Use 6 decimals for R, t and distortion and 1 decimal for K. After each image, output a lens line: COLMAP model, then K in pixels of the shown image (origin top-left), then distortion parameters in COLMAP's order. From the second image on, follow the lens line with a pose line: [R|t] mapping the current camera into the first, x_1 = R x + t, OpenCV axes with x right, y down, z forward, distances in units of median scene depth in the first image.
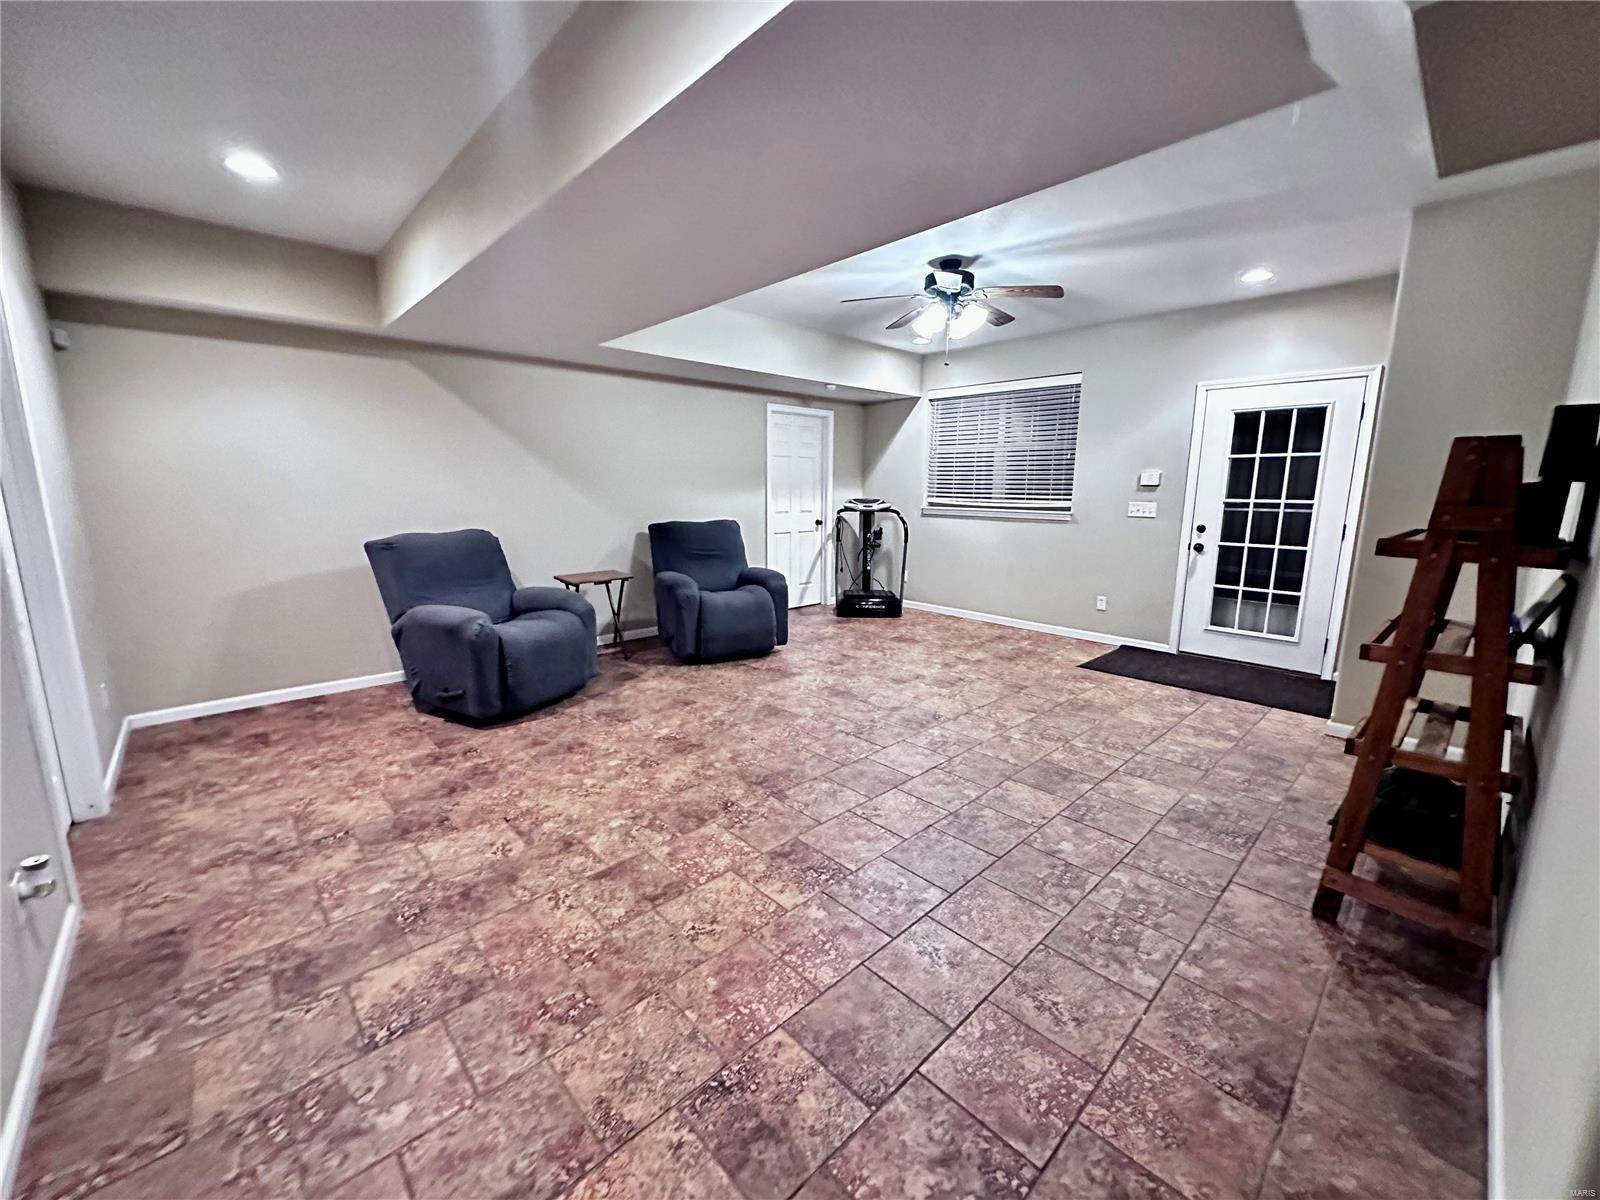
lens RADIAL K [[636.3, 0, 799.7], [0, 636.3, 598.7], [0, 0, 1]] dist [0.000512, 0.000117]
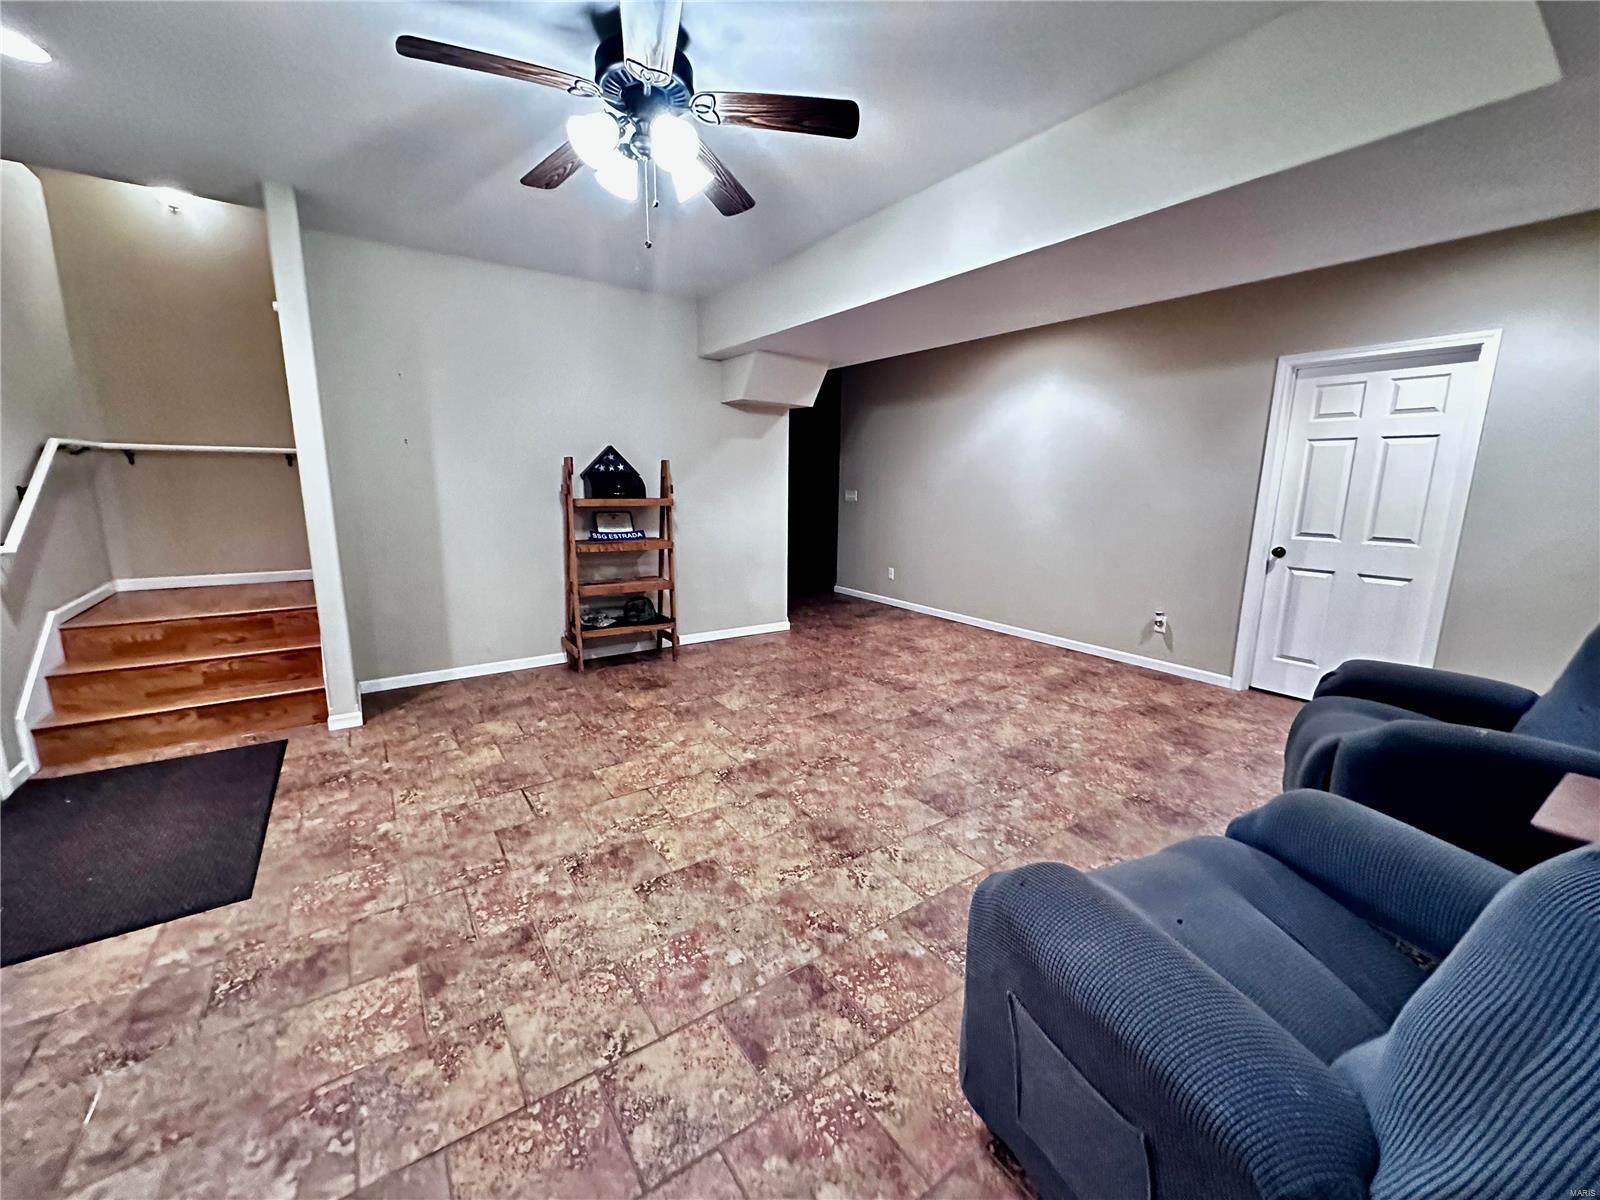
lens RADIAL K [[636.3, 0, 800.3], [0, 636.3, 600.1], [0, 0, 1]] dist [0.000512, 0.000117]
pose [[-0.989889, -0.044404, 0.134717, 0.032504], [0.006684, 0.934083, 0.356993, -0.347907], [-0.141689, 0.354283, -0.924342, 1.924316]]
